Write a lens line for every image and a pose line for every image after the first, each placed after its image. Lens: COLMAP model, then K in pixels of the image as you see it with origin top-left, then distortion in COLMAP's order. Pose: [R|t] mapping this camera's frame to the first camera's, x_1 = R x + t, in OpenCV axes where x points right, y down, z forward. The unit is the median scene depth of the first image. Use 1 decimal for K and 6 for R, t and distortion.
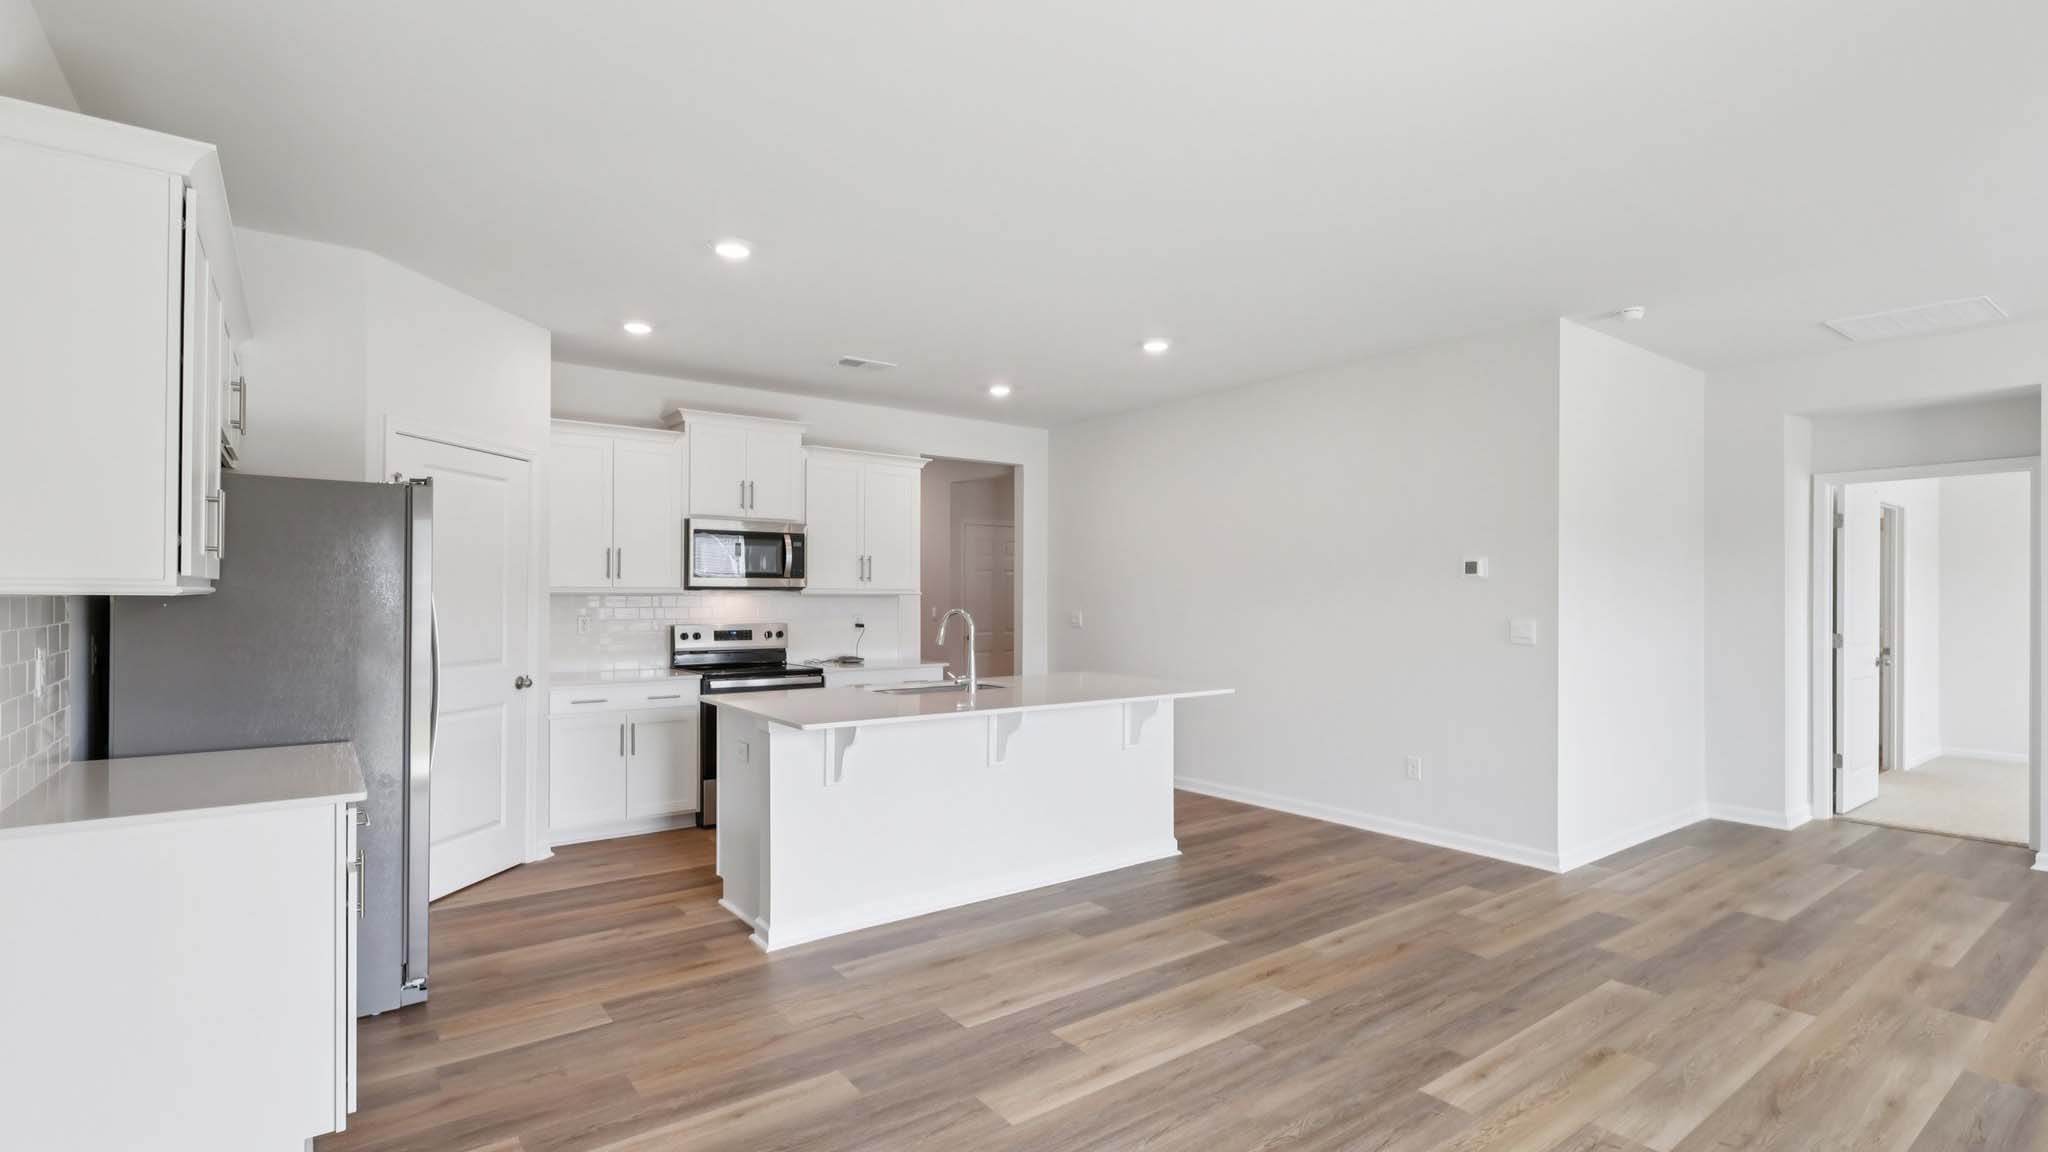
lens RADIAL K [[948.7, 0, 1027.7], [0, 948.7, 596.5], [0, 0, 1]] dist [-0.002196, -0.000467]
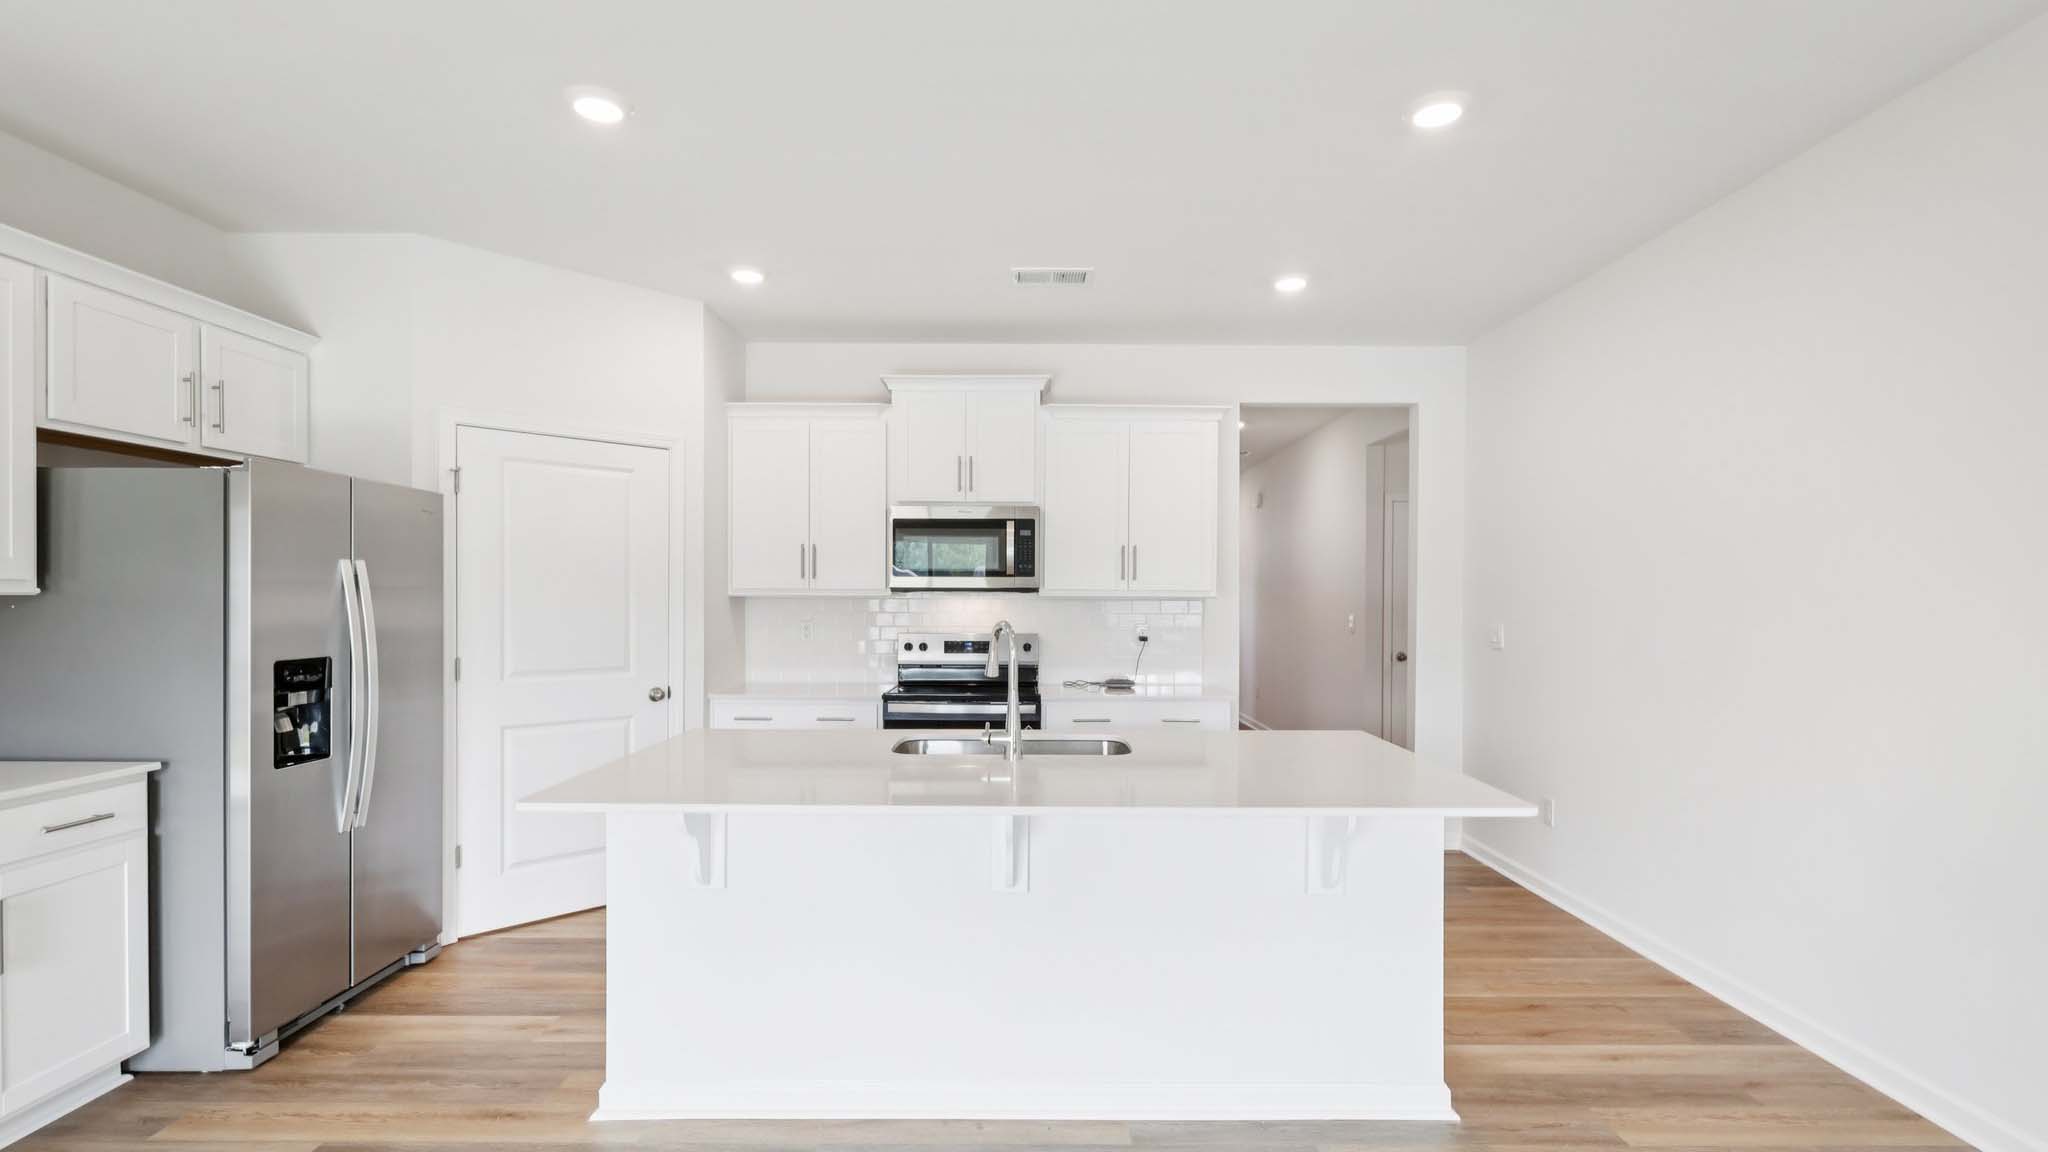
lens RADIAL K [[948.7, 0, 1027.7], [0, 948.7, 596.5], [0, 0, 1]] dist [-0.002196, -0.000467]
pose [[0.798969, -0.001620, -0.601371, 0.230673], [-0.001819, 0.999985, -0.005110, 0.001251], [0.601370, 0.005177, 0.798954, 0.384367]]
